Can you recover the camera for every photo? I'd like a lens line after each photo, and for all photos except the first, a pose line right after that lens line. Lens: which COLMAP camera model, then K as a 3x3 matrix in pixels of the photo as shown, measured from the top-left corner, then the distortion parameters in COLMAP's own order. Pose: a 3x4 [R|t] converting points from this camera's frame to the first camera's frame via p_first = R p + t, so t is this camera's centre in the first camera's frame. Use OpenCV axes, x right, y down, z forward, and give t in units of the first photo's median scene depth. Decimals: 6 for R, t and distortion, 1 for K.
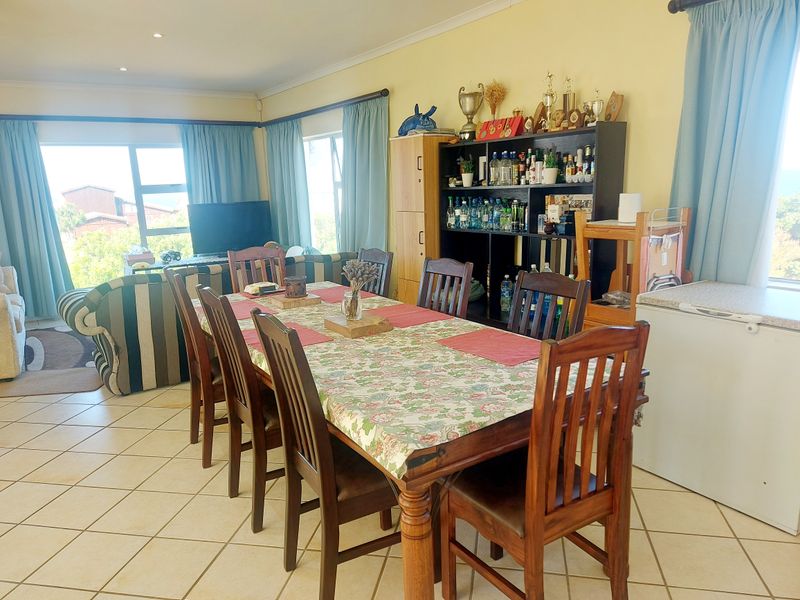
lens RADIAL K [[575.5, 0, 398.7], [0, 575.5, 300.7], [0, 0, 1]] dist [0.028367, -0.012206]
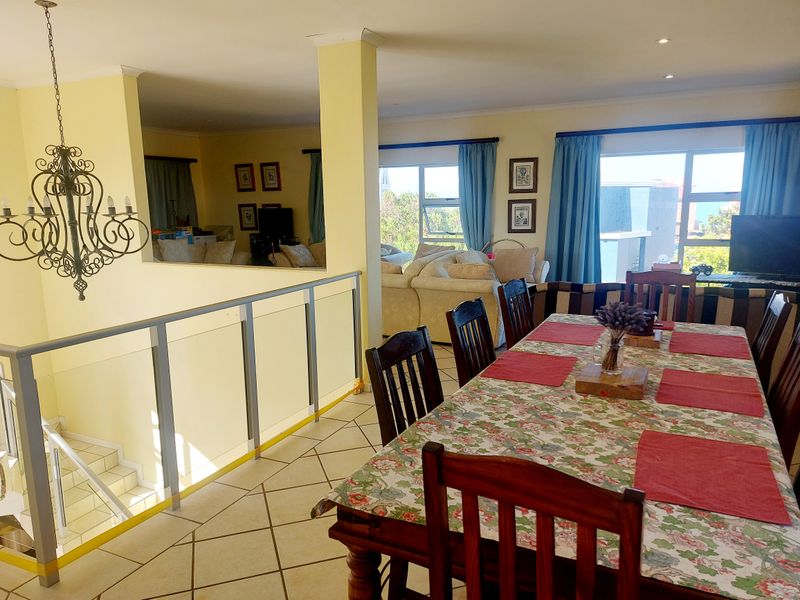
lens RADIAL K [[575.5, 0, 401.7], [0, 575.5, 300.5], [0, 0, 1]] dist [0.028367, -0.012206]
pose [[0.492144, 0.180987, -0.851492, 0.170296], [-0.182160, 0.977904, 0.102571, -0.036763], [0.851242, 0.104628, 0.514238, 0.117577]]
